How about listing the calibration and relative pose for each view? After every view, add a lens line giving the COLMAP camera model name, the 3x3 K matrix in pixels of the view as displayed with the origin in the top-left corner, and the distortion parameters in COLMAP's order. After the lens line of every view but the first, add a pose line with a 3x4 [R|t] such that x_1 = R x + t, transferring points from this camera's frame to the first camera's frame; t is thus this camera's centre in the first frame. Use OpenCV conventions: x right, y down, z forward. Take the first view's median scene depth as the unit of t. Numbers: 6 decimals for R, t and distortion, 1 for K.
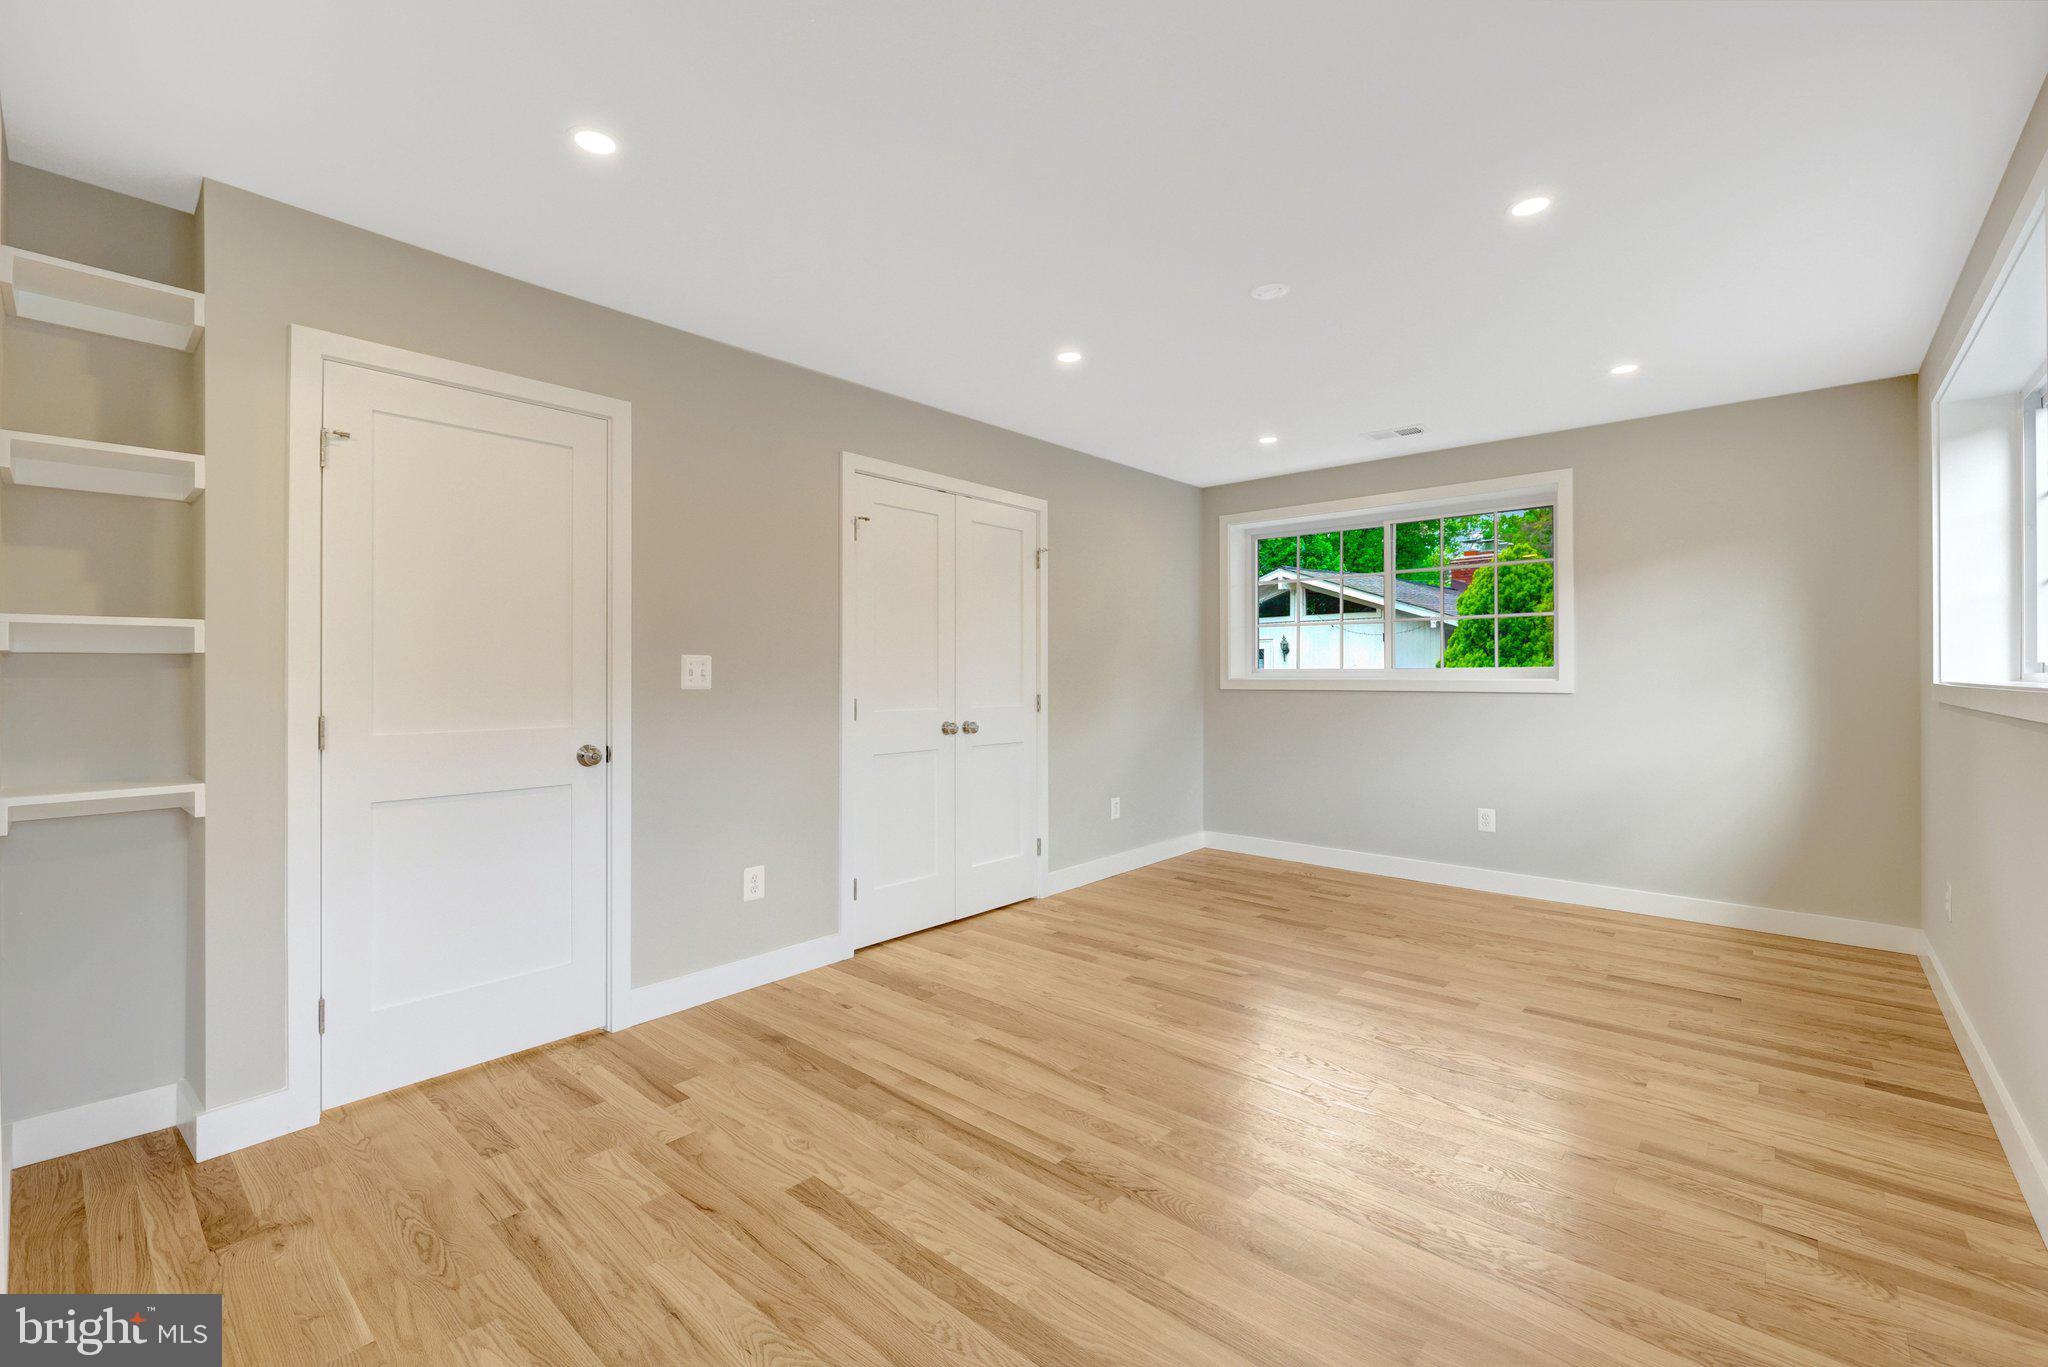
lens RADIAL K [[865.9, 0, 1016.8], [0, 865.9, 671.6], [0, 0, 1]] dist [-0.001198, 0.000014]
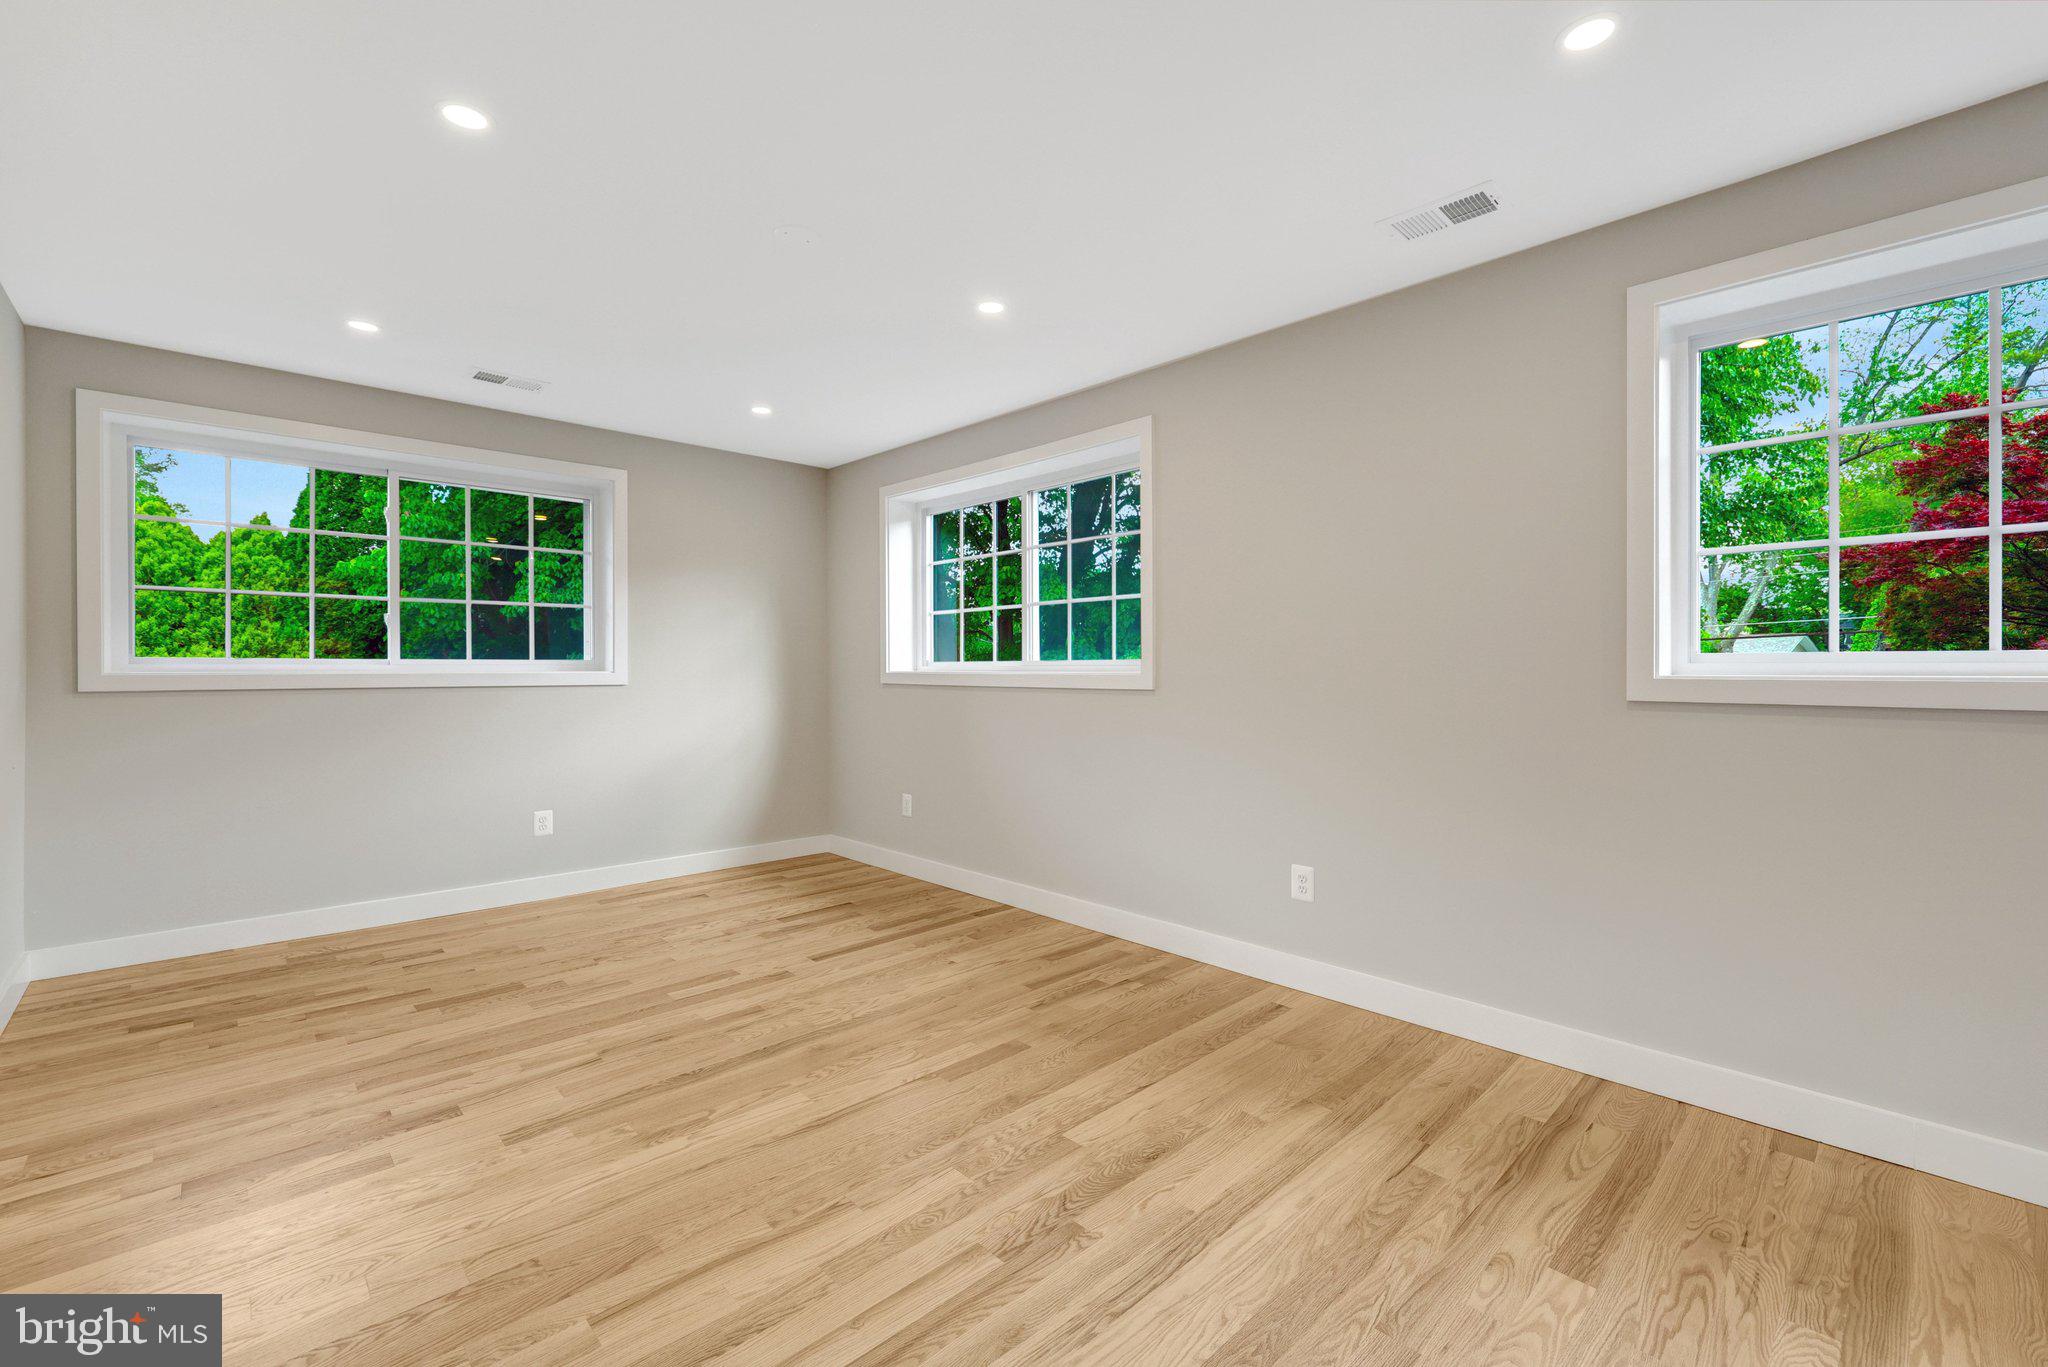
lens RADIAL K [[865.9, 0, 1016.8], [0, 865.9, 671.6], [0, 0, 1]] dist [-0.001198, 0.000014]
pose [[0.088770, -0.002782, 0.996048, -0.458746], [-0.003100, 0.999990, 0.003069, 0.004928], [-0.996047, -0.003360, 0.088760, 0.549500]]
